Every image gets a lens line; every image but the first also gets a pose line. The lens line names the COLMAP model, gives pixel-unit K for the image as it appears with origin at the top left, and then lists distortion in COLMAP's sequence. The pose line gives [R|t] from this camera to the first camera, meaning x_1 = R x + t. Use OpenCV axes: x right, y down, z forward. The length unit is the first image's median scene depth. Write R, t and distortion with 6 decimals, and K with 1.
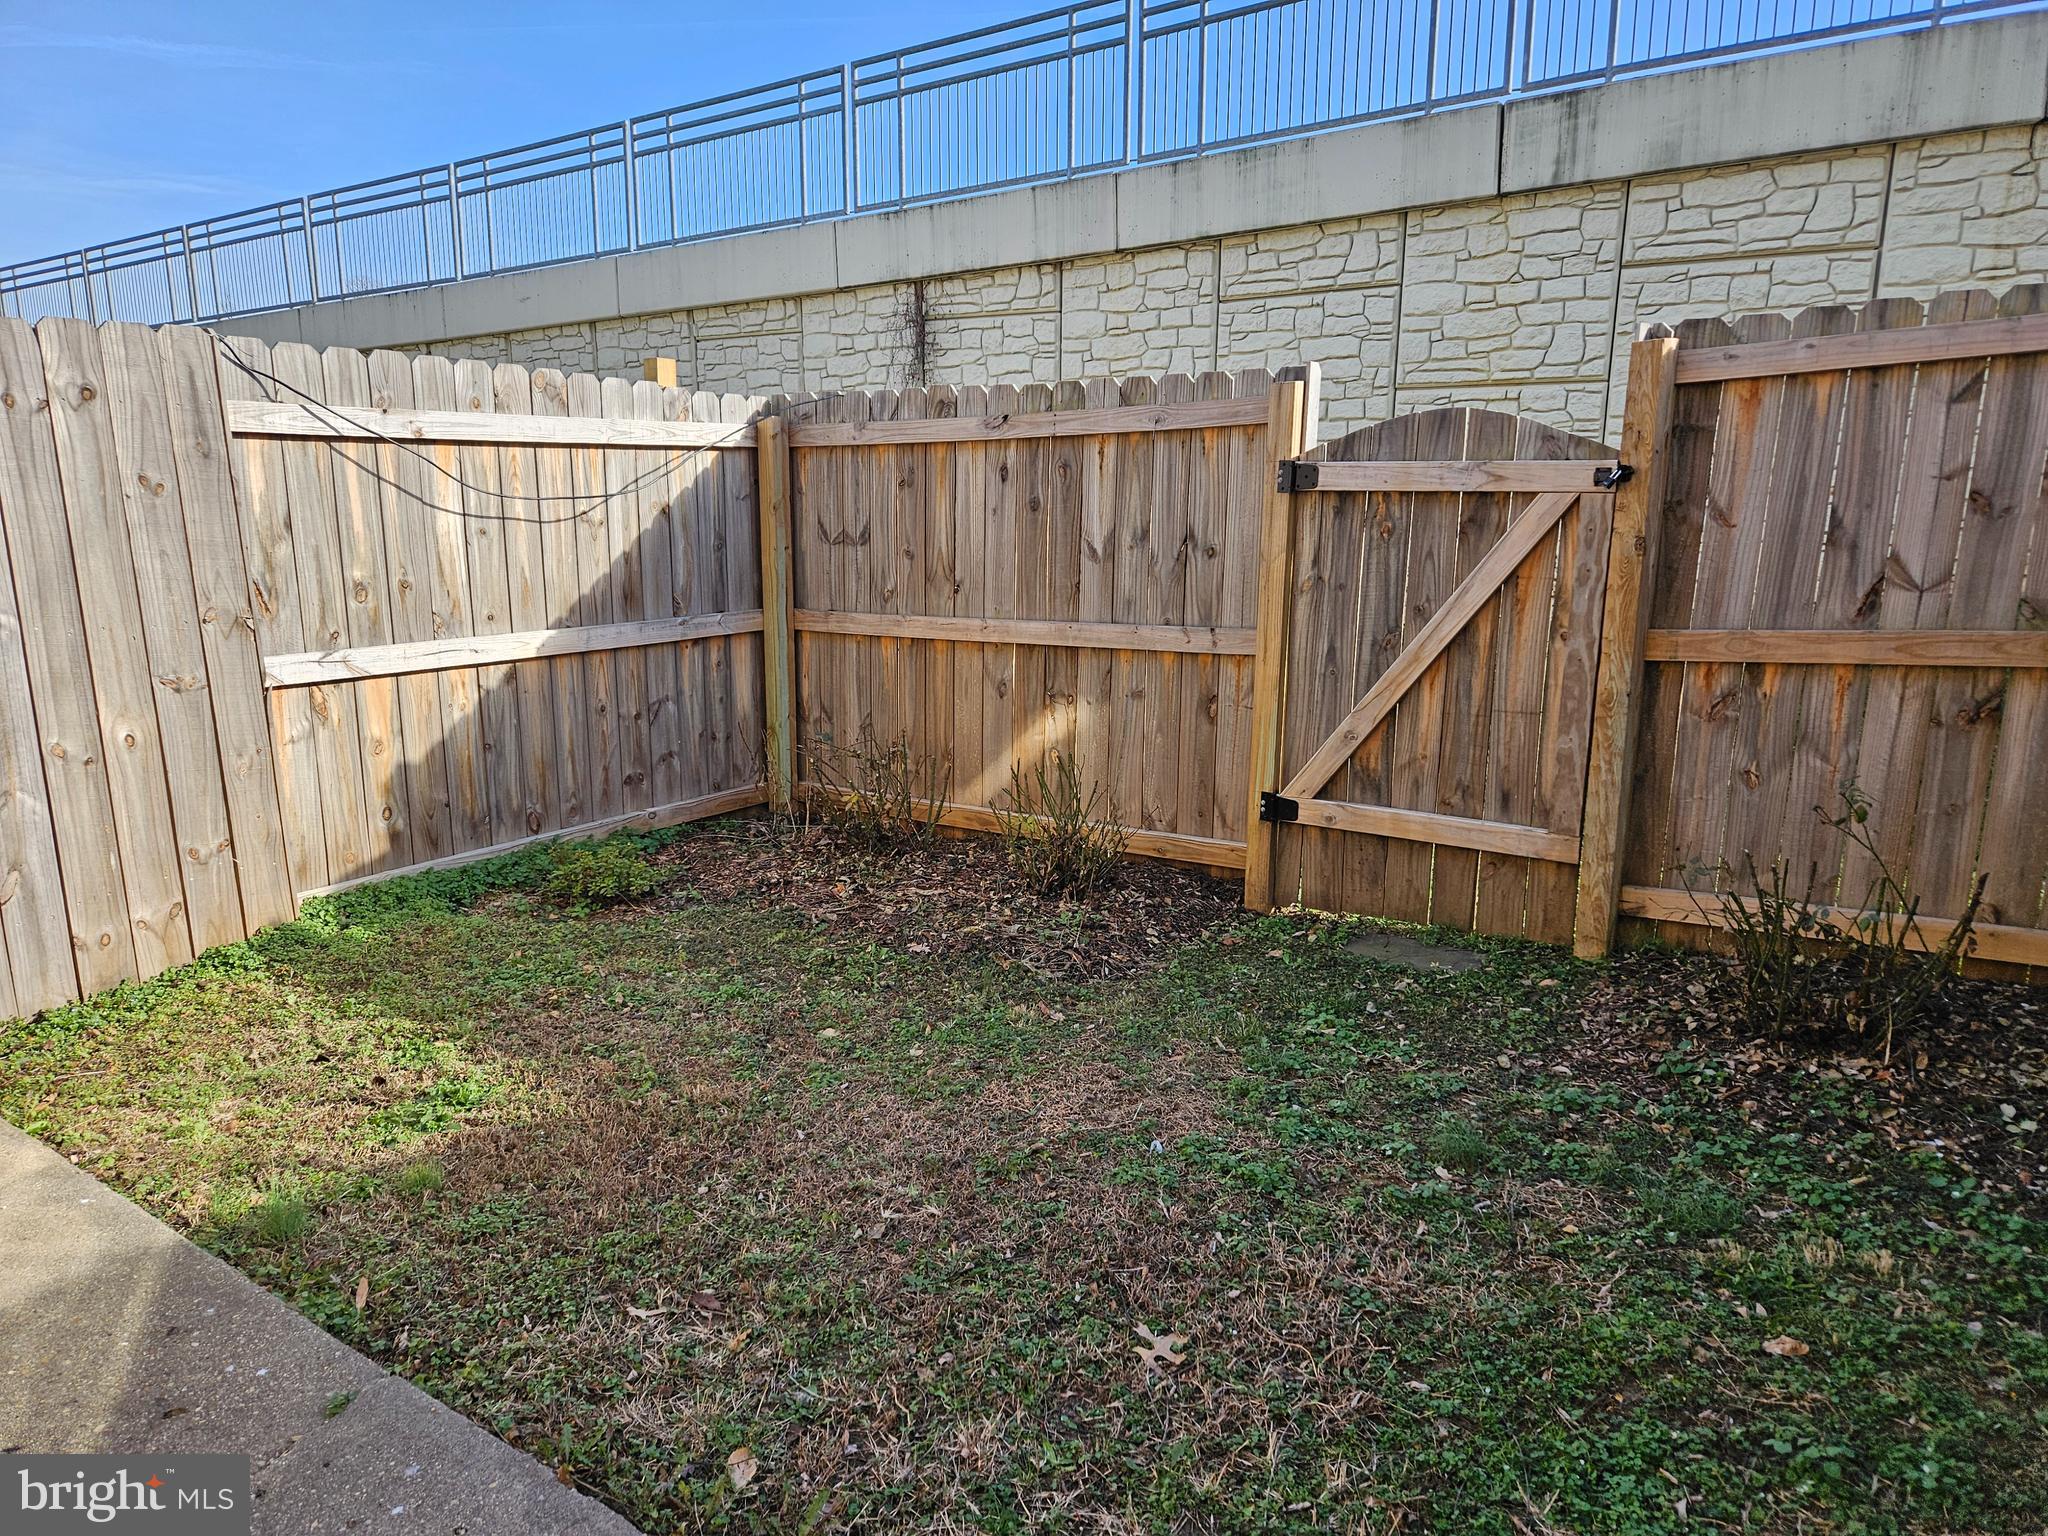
lens RADIAL K [[1380.4, 0, 1018.2], [0, 1380.4, 776.6], [0, 0, 1]] dist [-0.006546, -0.009594]
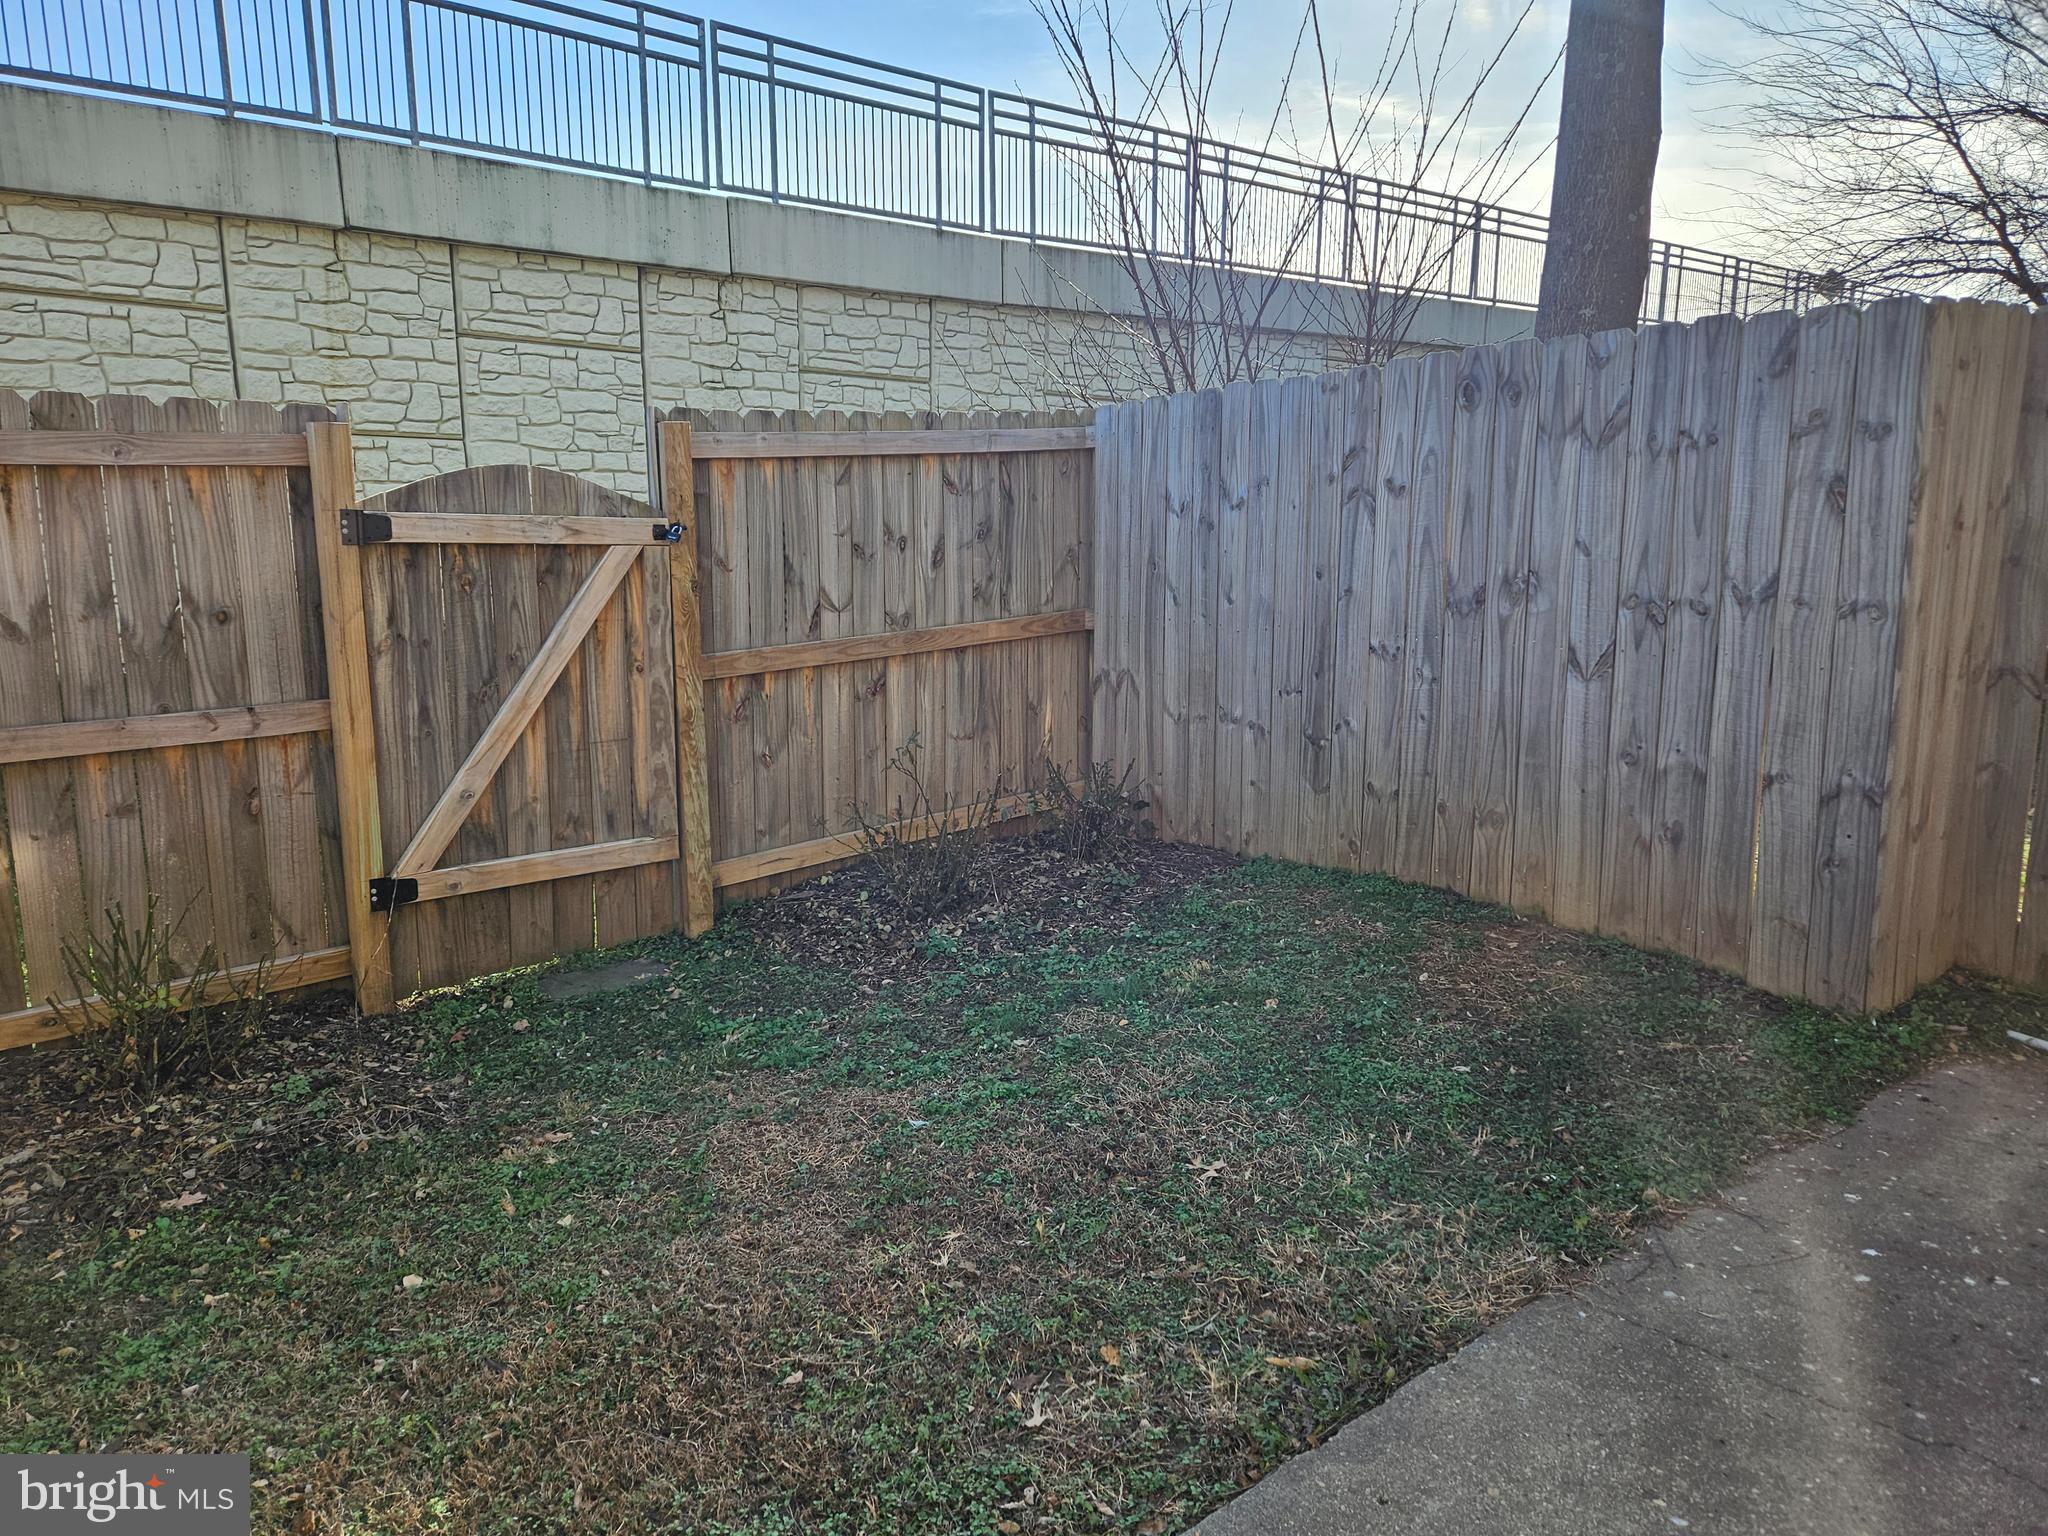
lens RADIAL K [[1380.4, 0, 1024.5], [0, 1380.4, 777.1], [0, 0, 1]] dist [-0.006546, -0.009594]
pose [[0.207492, -0.162141, 0.964706, -0.621790], [0.192941, 0.973580, 0.122134, -0.086066], [-0.959021, 0.160790, 0.233294, 0.406269]]
